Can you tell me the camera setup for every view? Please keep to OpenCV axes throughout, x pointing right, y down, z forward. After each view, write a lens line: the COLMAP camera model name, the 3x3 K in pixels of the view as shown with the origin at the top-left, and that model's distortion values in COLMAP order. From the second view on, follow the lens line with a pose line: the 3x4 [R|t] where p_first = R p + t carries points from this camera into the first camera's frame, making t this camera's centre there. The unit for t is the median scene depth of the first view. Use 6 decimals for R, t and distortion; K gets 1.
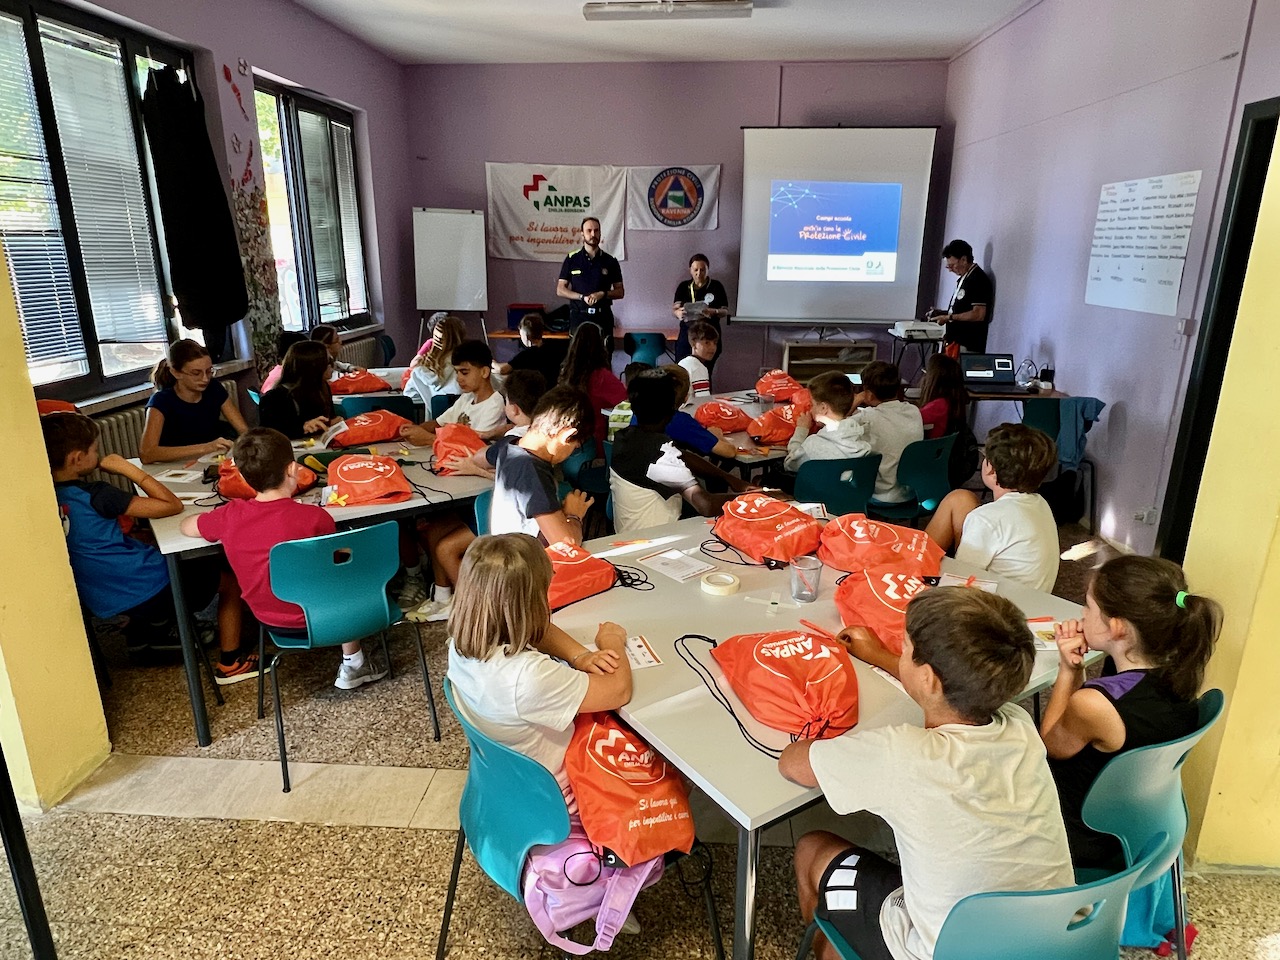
lens RADIAL K [[794.3, 0, 636.1], [0, 794.3, 477.0], [0, 0, 1]] dist [-0.000831, -0.002918]
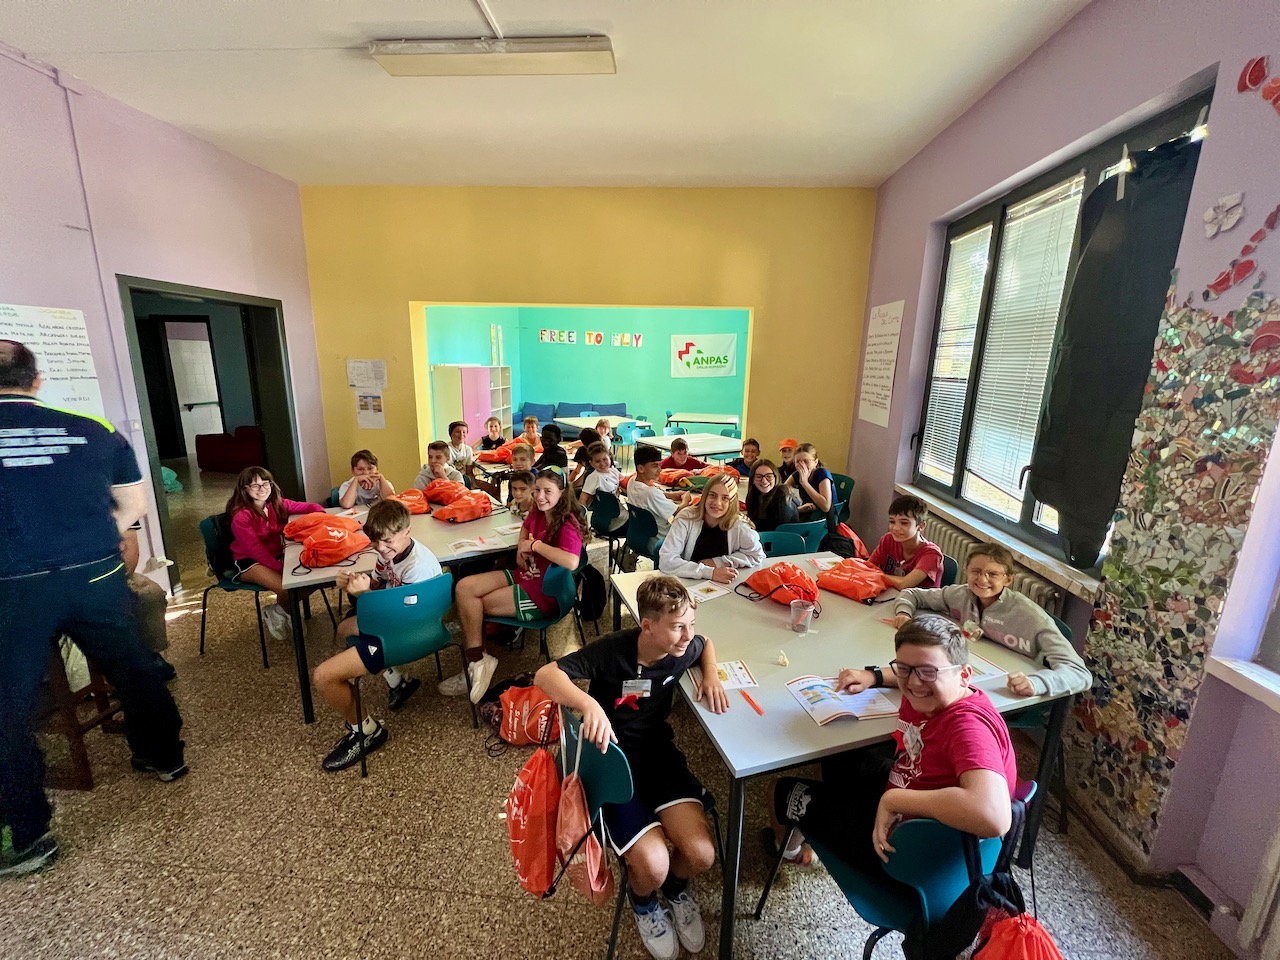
lens RADIAL K [[511.2, 0, 637.3], [0, 511.2, 475.3], [0, 0, 1]] dist [0.000347, -0.000415]
pose [[-0.999696, -0.024038, -0.005548, -0.129891], [-0.023685, 0.872286, 0.488422, -0.402080], [-0.006902, 0.488404, -0.872590, 1.279940]]
